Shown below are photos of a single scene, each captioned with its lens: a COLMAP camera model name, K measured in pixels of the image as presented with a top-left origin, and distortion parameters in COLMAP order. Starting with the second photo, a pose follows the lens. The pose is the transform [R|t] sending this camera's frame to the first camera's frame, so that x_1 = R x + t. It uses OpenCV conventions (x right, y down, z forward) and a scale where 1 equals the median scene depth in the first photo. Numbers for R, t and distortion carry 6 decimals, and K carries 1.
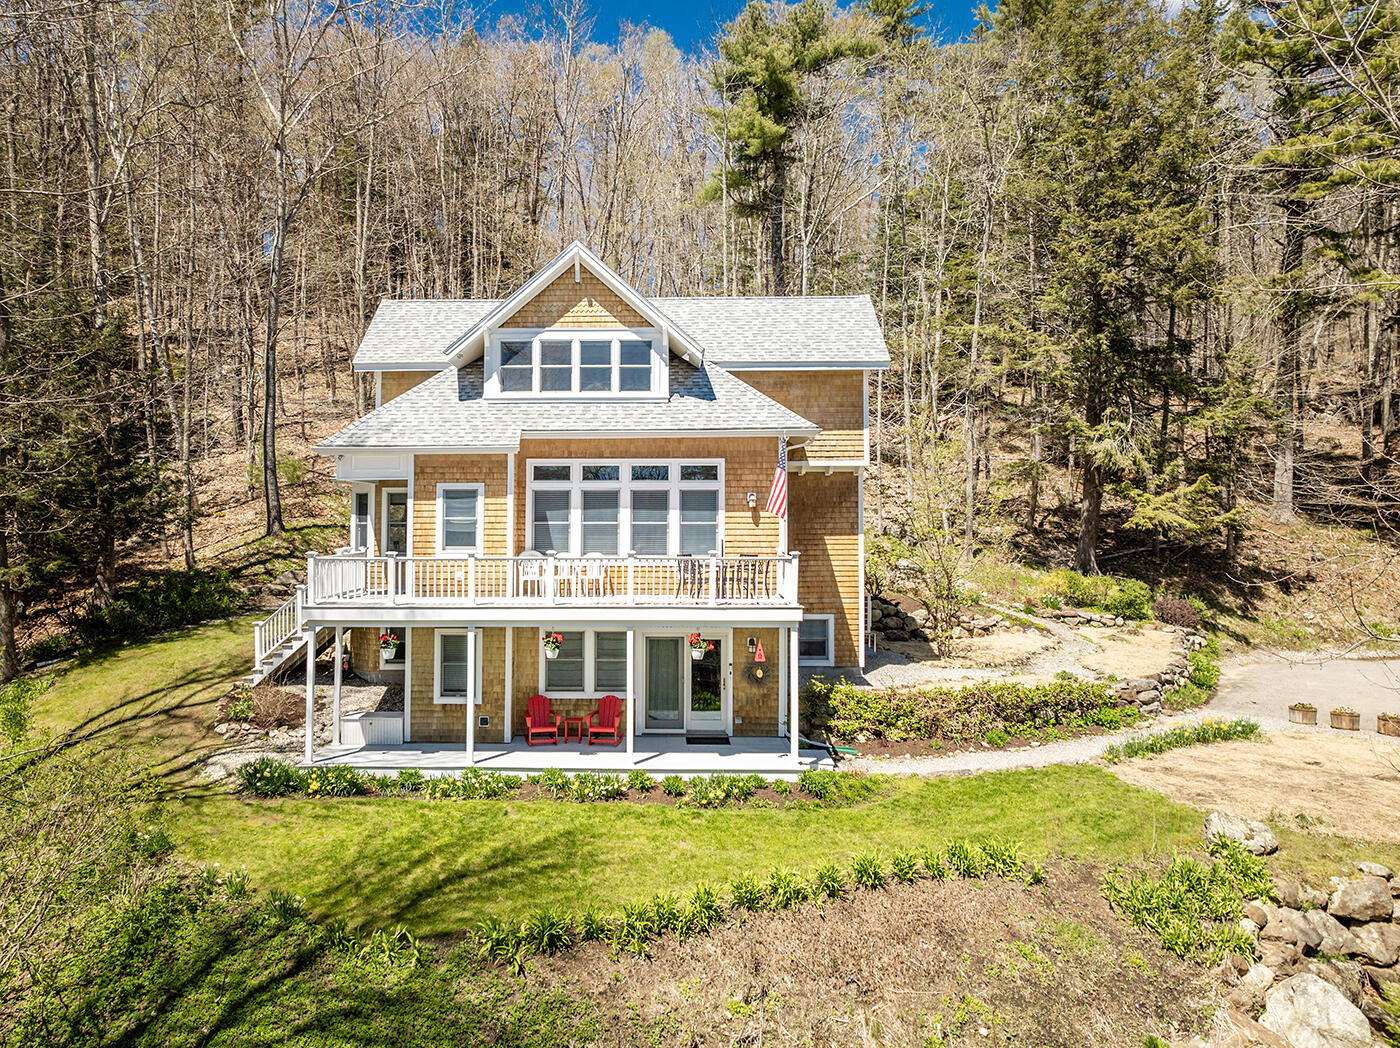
lens RADIAL K [[993.3, 0, 700.1], [0, 993.3, 467.3], [0, 0, 1]] dist [-0.029443, 0.001180]
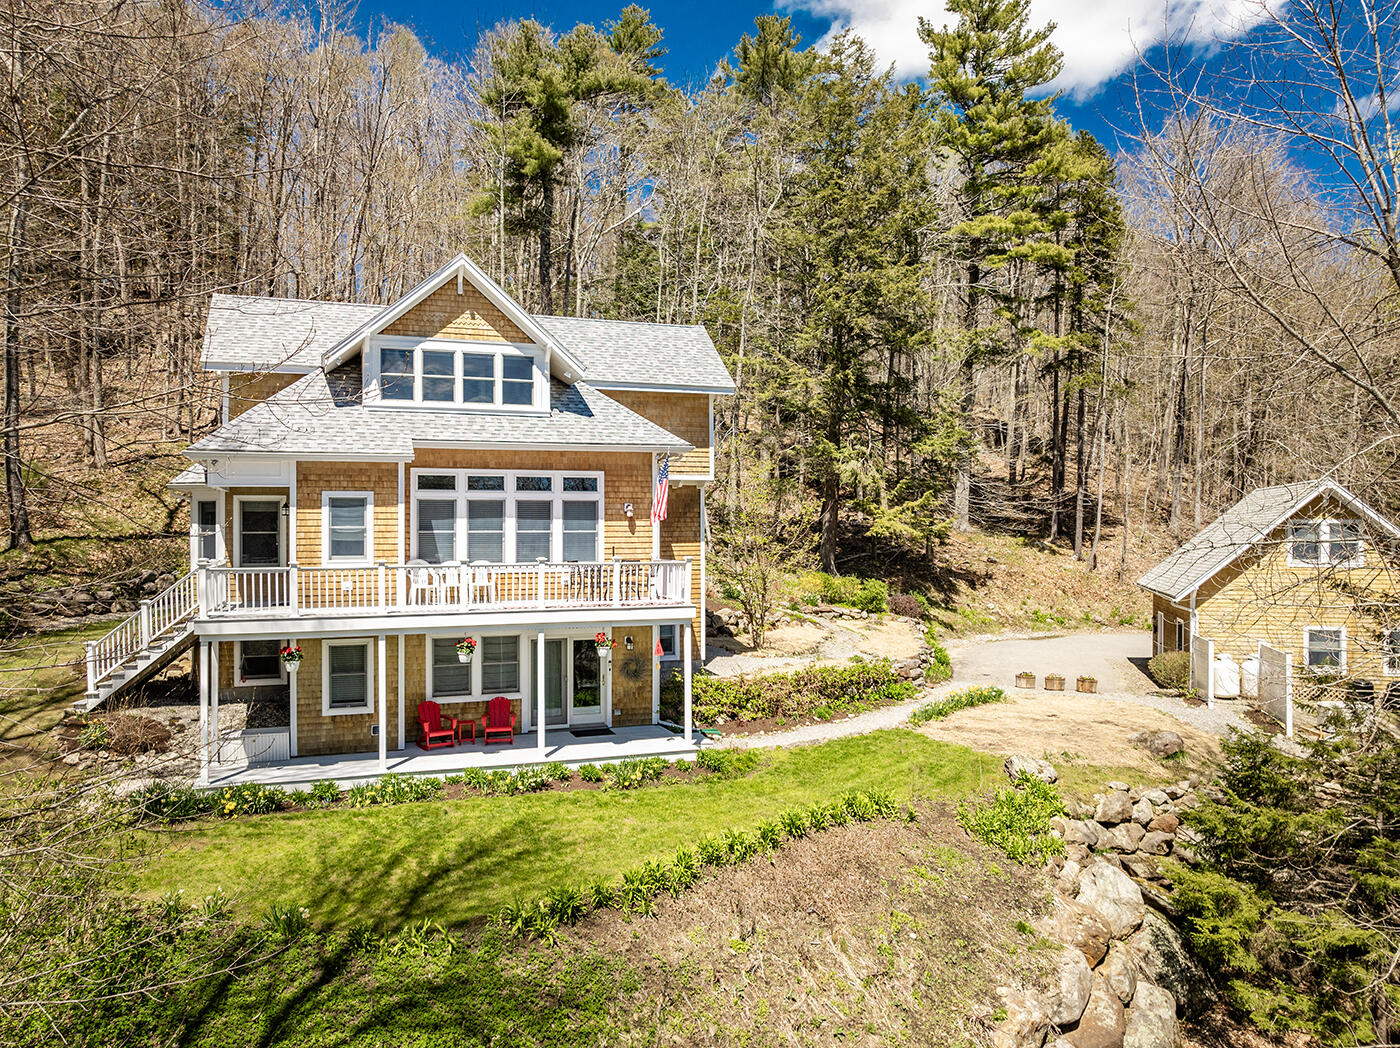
lens RADIAL K [[965.9, 0, 700.0], [0, 965.9, 524.0], [0, 0, 1]] dist [-0.030617, -0.000286]
pose [[0.935524, 0.000365, 0.353264, -0.247918], [-0.016159, 0.998997, 0.041759, 0.002734], [-0.352894, -0.044775, 0.934591, -0.014550]]
